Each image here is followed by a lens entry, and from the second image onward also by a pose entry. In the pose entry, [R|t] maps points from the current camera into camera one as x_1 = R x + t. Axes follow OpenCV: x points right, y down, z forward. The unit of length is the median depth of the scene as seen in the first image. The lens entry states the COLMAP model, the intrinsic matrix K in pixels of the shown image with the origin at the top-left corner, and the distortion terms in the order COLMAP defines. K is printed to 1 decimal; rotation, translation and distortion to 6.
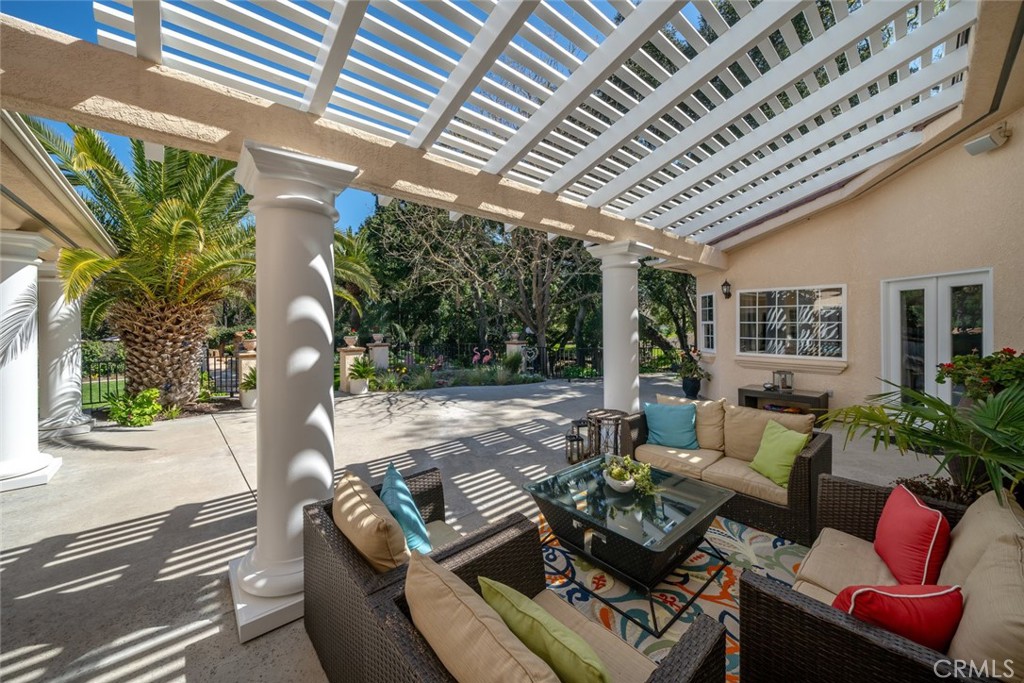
lens RADIAL K [[374.5, 0, 499.8], [0, 374.5, 324.9], [0, 0, 1]] dist [0.001198, 0.000261]
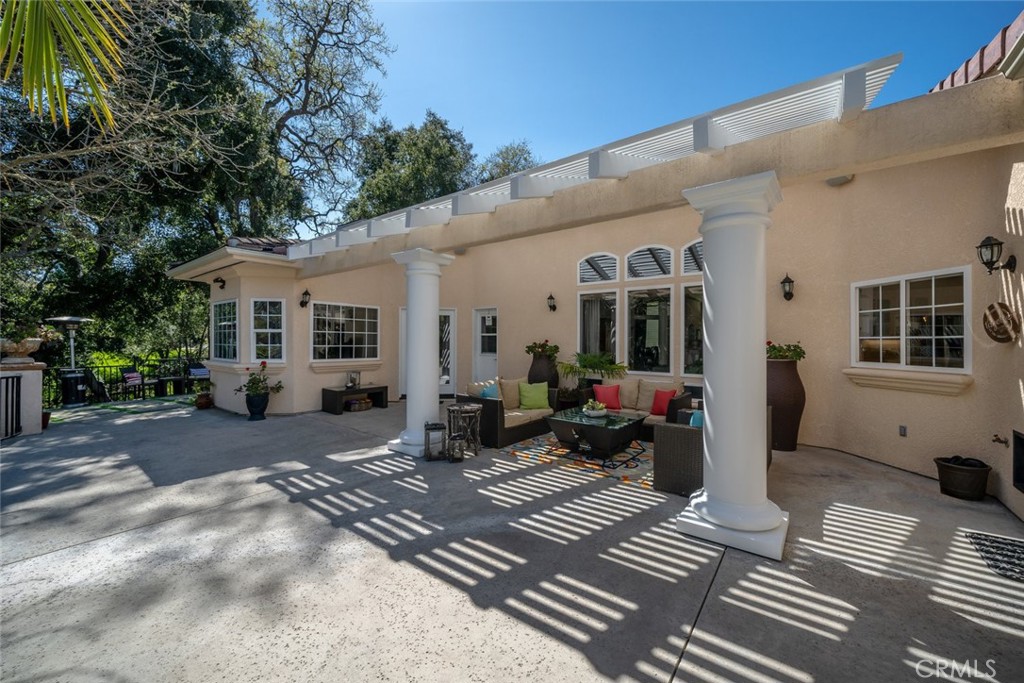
lens RADIAL K [[388.6, 0, 533.8], [0, 388.6, 340.6], [0, 0, 1]] dist [-0.003968, -0.000538]
pose [[-0.224863, 0.010553, 0.974333, -0.539916], [0.007110, 0.999932, -0.009190, 0.032749], [-0.974365, 0.004862, -0.224923, 0.637138]]
